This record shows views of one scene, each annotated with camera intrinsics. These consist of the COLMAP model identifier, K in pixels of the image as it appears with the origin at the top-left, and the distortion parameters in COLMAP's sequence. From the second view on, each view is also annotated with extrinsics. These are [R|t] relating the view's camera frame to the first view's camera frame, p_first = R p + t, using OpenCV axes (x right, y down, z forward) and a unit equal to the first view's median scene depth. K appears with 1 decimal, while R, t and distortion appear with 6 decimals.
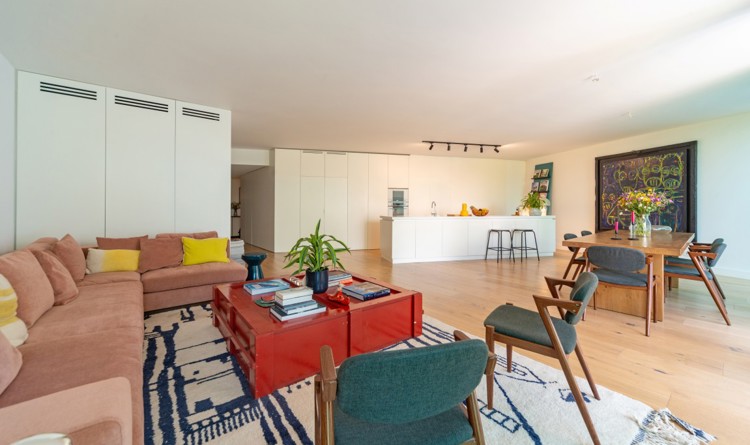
lens RADIAL K [[298.5, 0, 375.6], [0, 298.5, 208.2], [0, 0, 1]] dist [-0.000025, -0.000038]
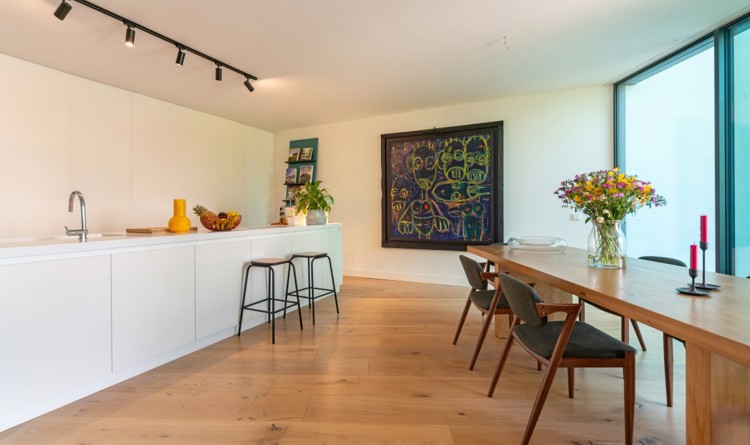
lens RADIAL K [[364.7, 0, 368.4], [0, 364.7, 210.8], [0, 0, 1]] dist [-0.000108, -0.000082]
pose [[0.668754, -0.007693, 0.743444, 0.115399], [0.009994, 0.999949, 0.001357, 0.000827], [-0.743417, 0.006523, 0.668797, 0.522580]]
